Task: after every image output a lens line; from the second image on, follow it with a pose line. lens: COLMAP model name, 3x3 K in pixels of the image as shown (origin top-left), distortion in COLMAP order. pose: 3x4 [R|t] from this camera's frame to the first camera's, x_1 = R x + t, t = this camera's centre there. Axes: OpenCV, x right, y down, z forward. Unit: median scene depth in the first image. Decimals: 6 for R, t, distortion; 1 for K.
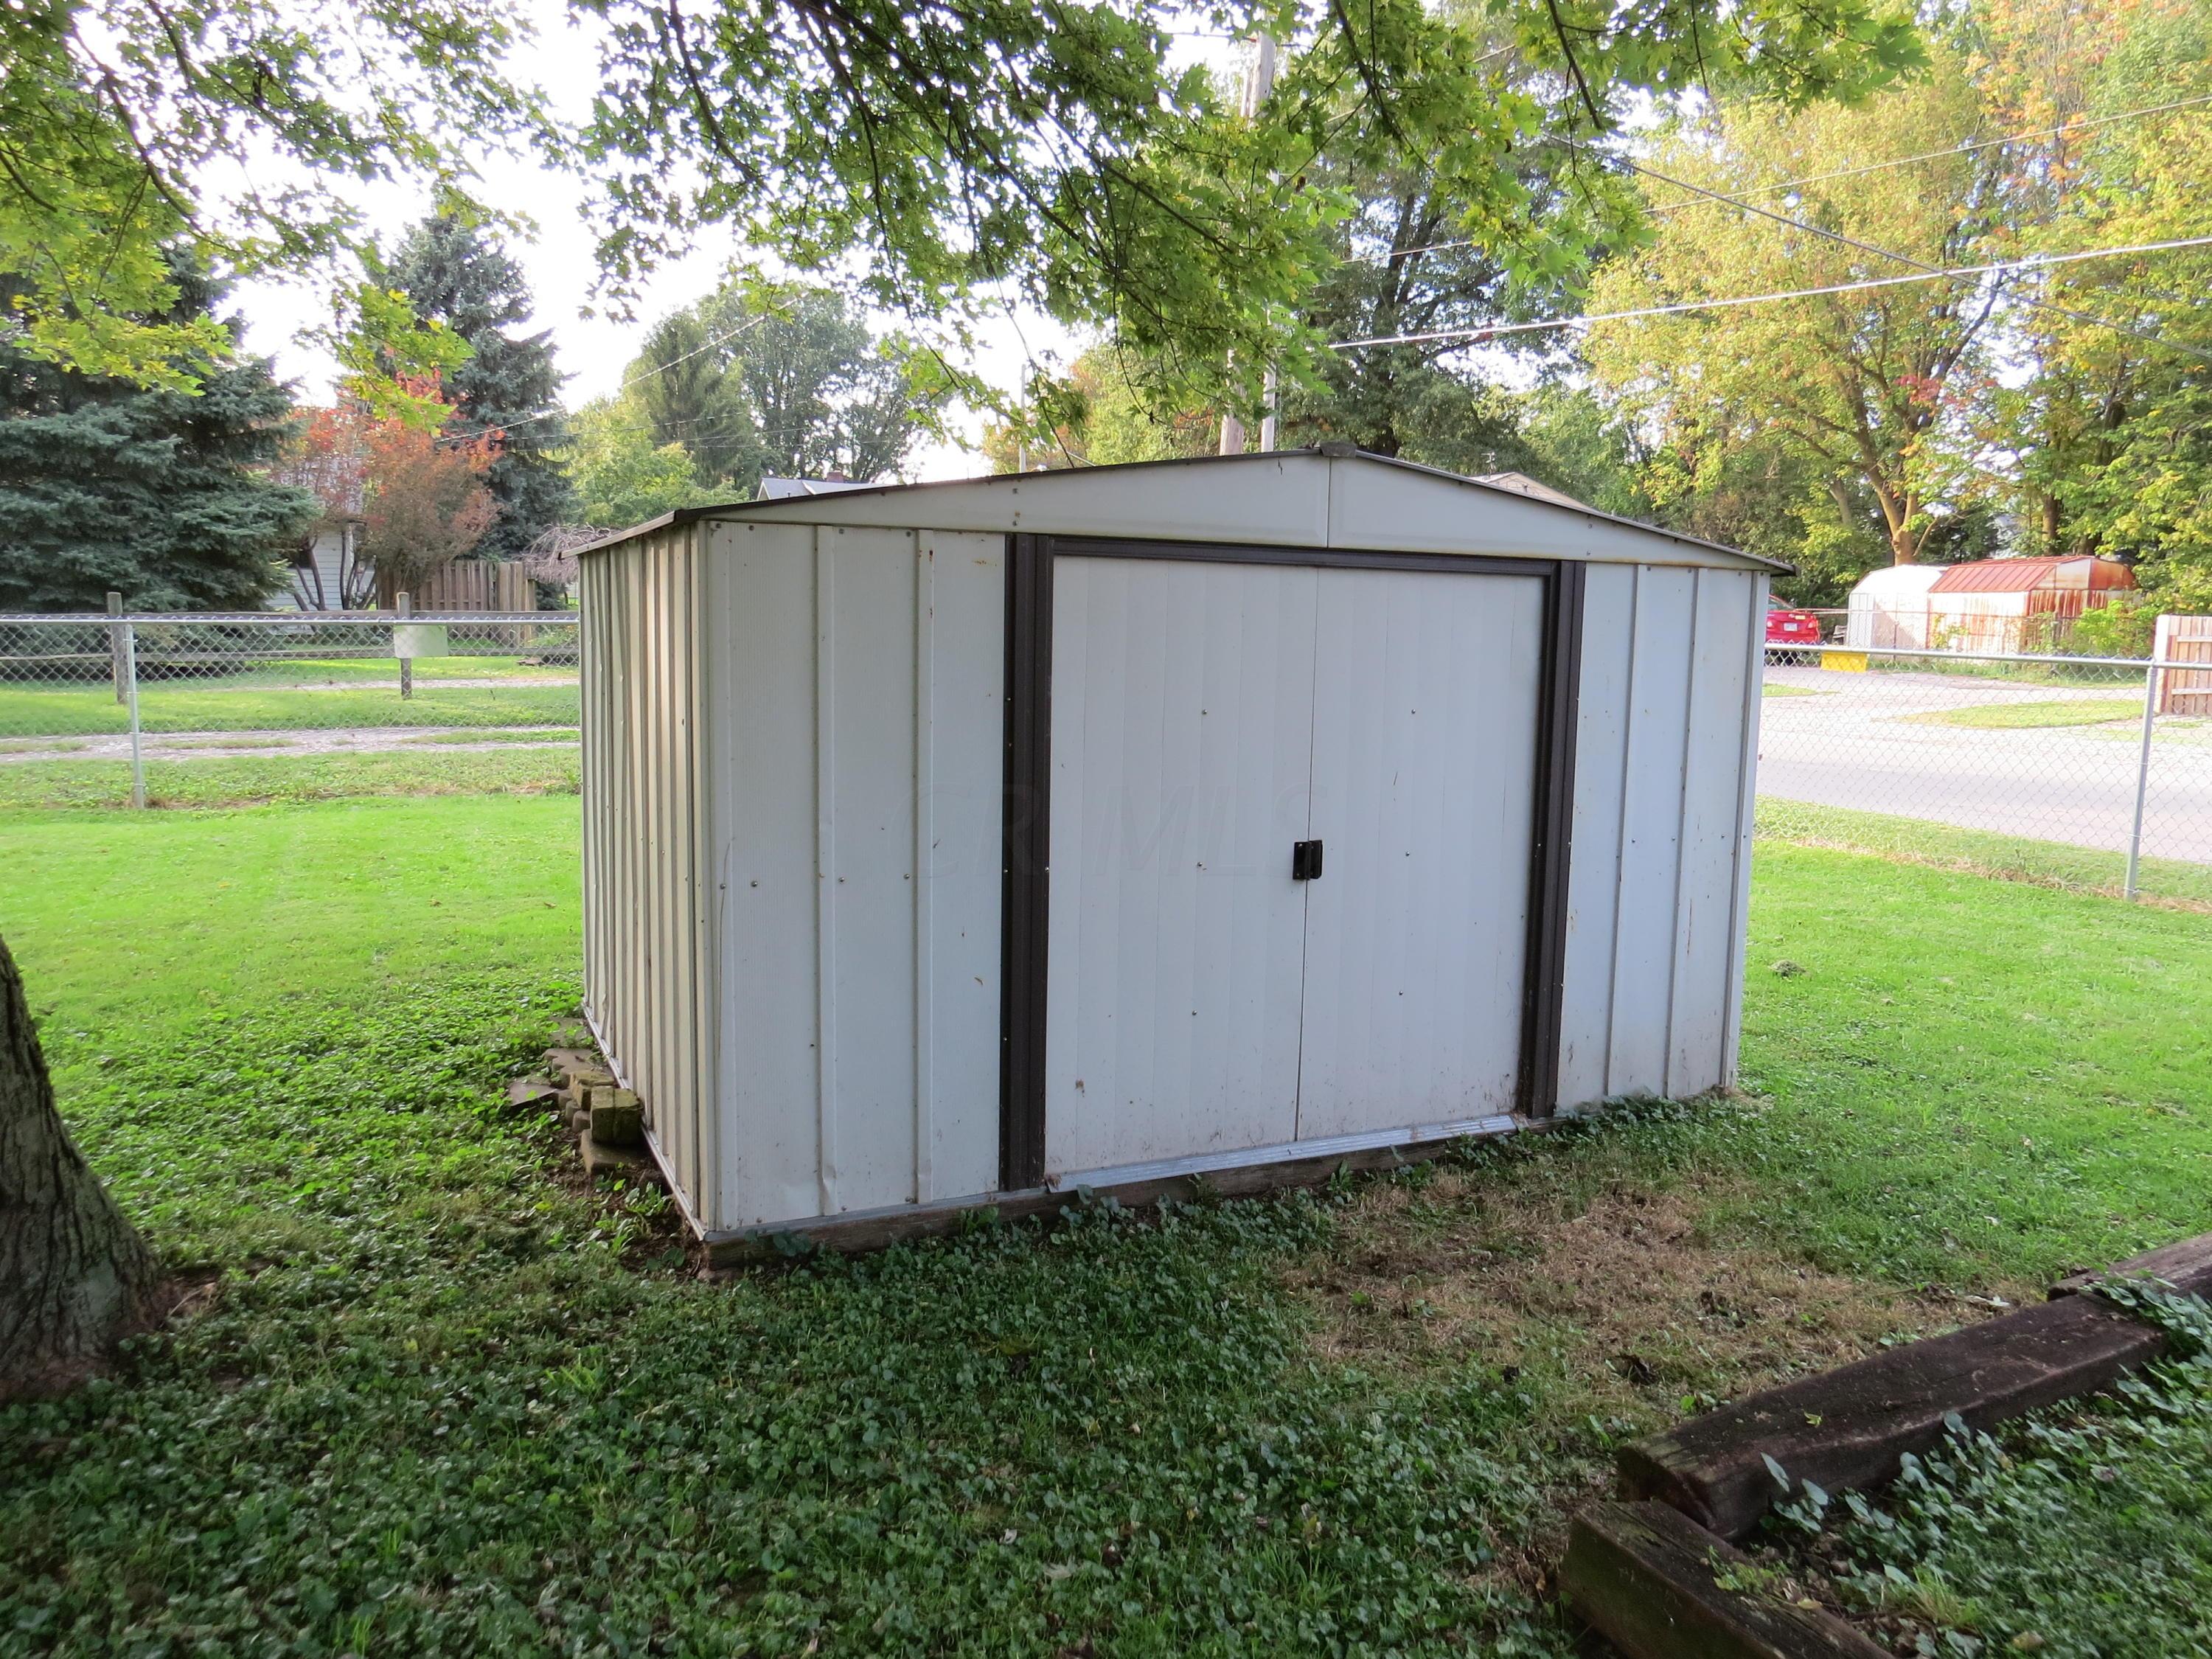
lens RADIAL K [[1576.1, 0, 1113.8], [0, 1576.1, 843.8], [0, 0, 1]] dist [-0.032174, 0.022306]
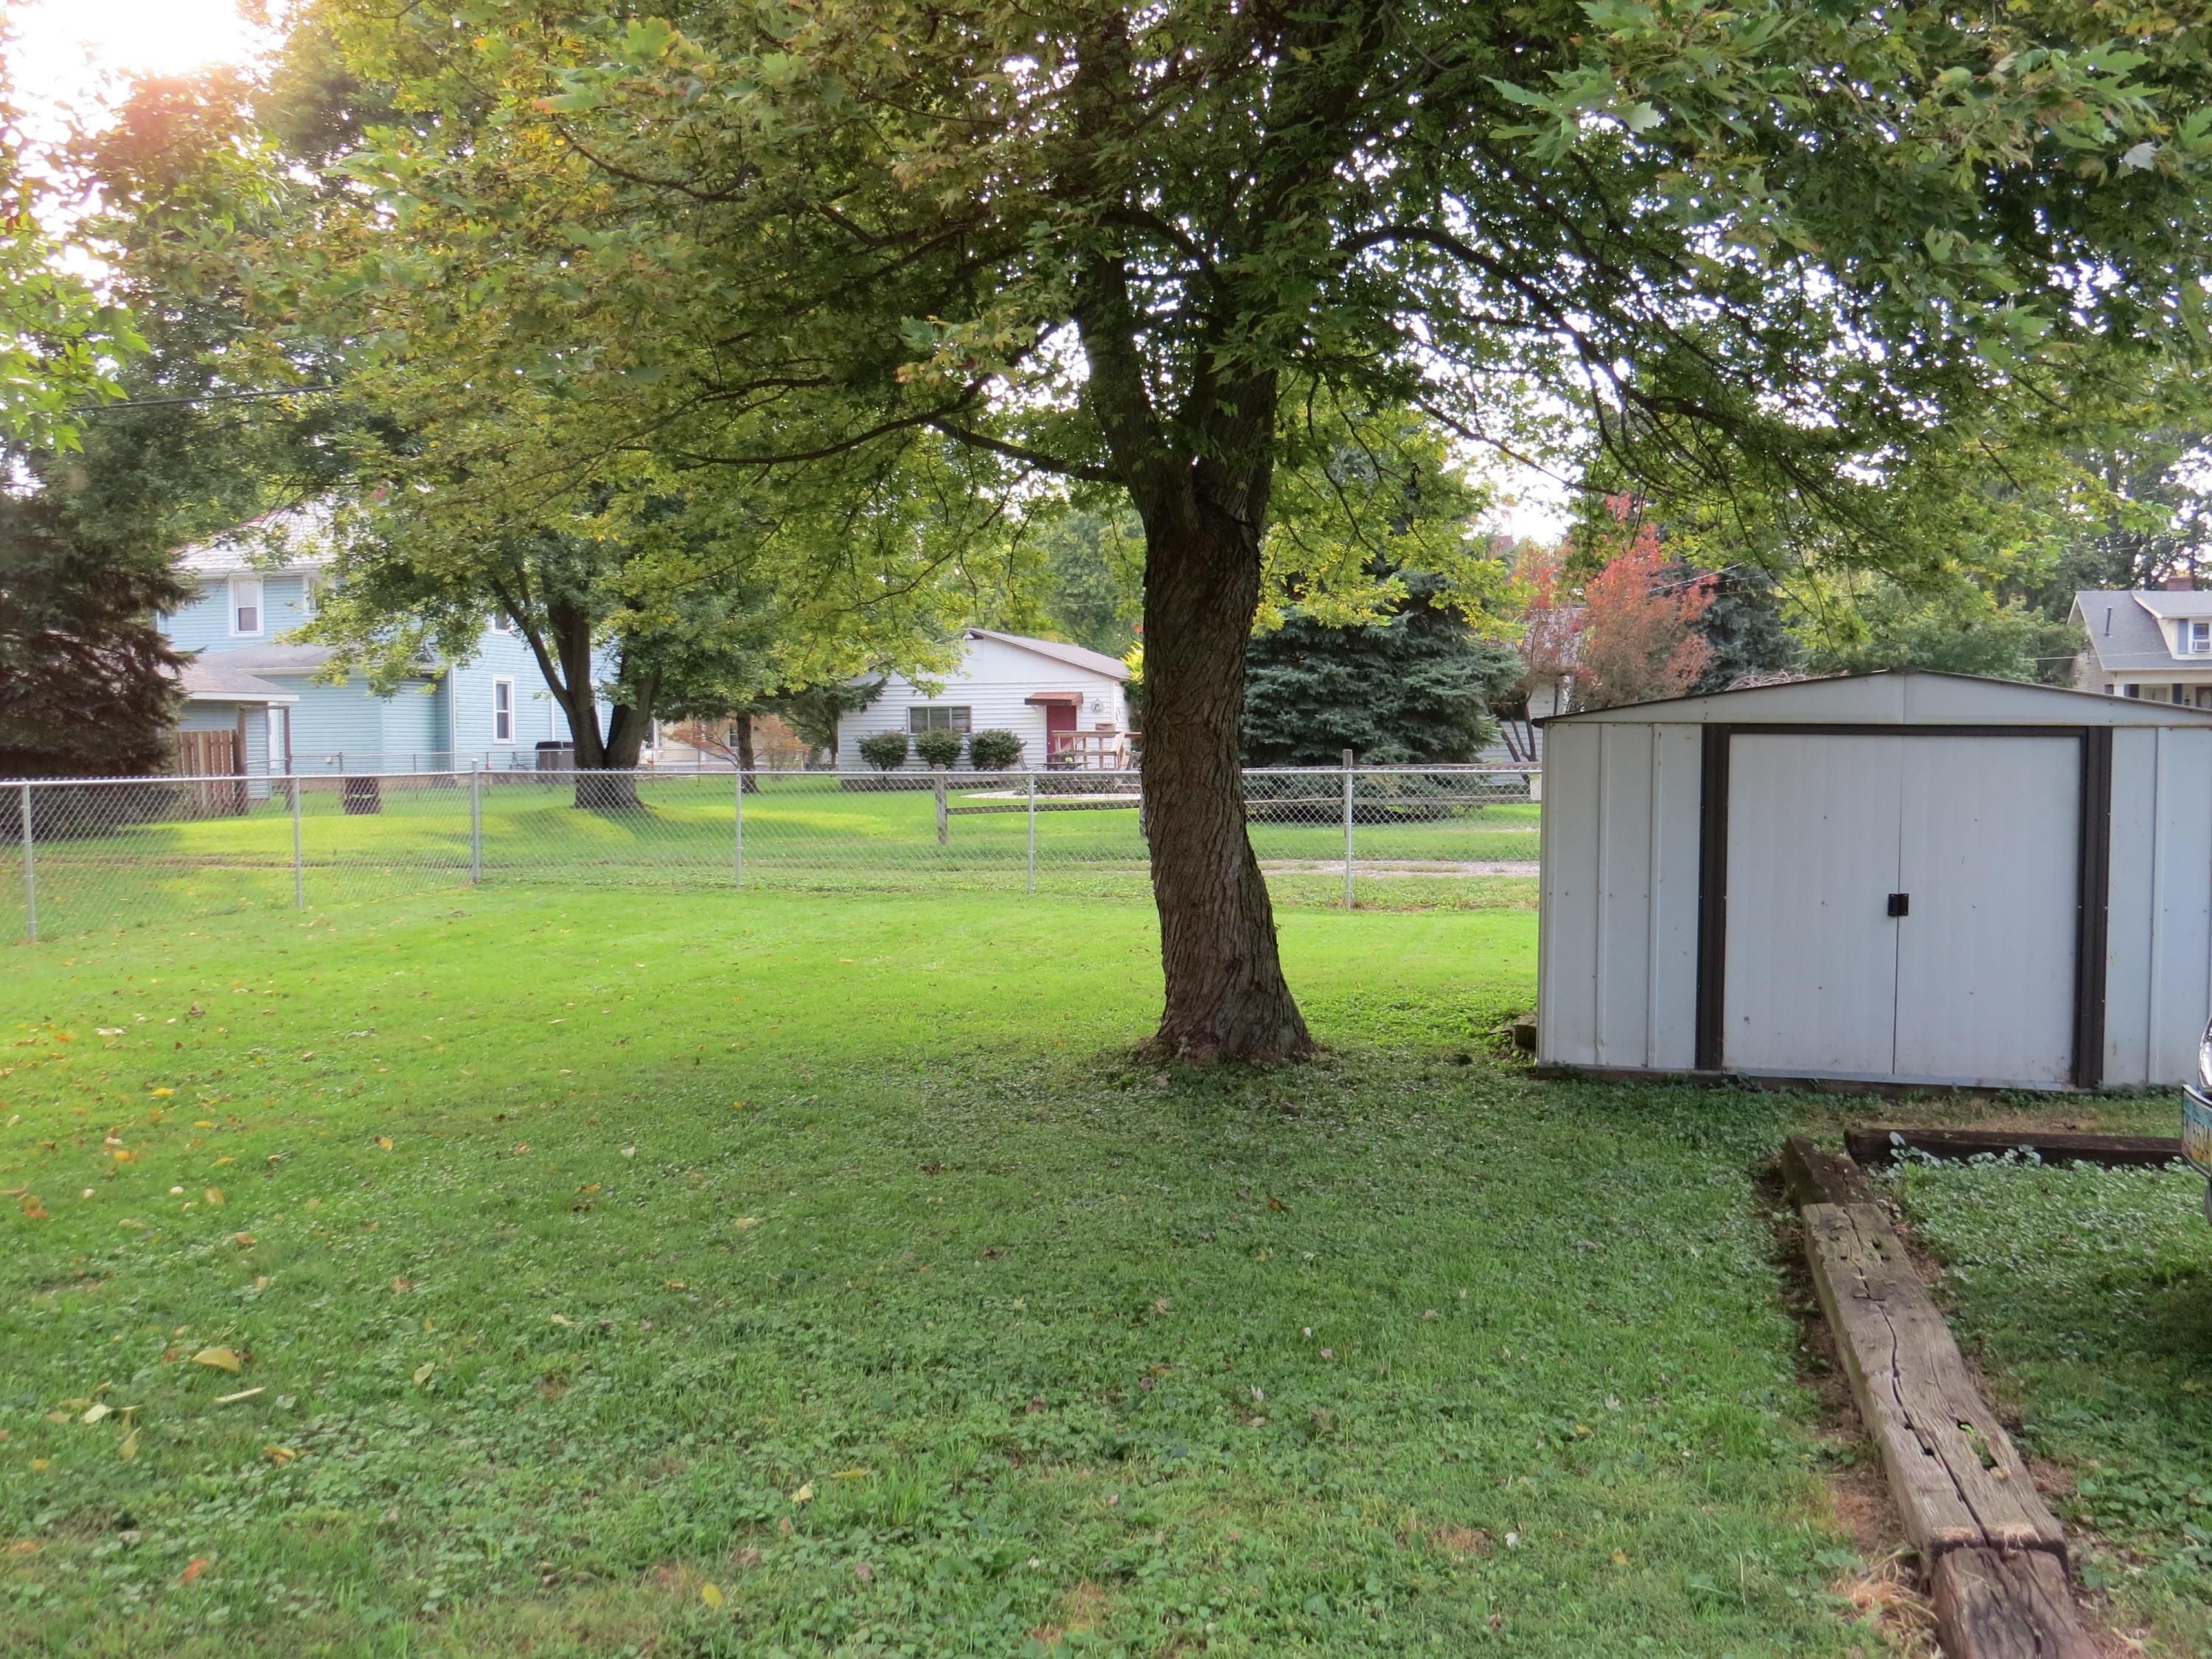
lens RADIAL K [[1983.6, 0, 1110.7], [0, 1983.6, 831.4], [0, 0, 1]] dist [-0.008139, 0.000663]
pose [[0.768383, 0.012107, -0.639876, 0.168015], [-0.082778, 0.993303, -0.080608, 0.034964], [0.634614, 0.114905, 0.764239, -0.238590]]
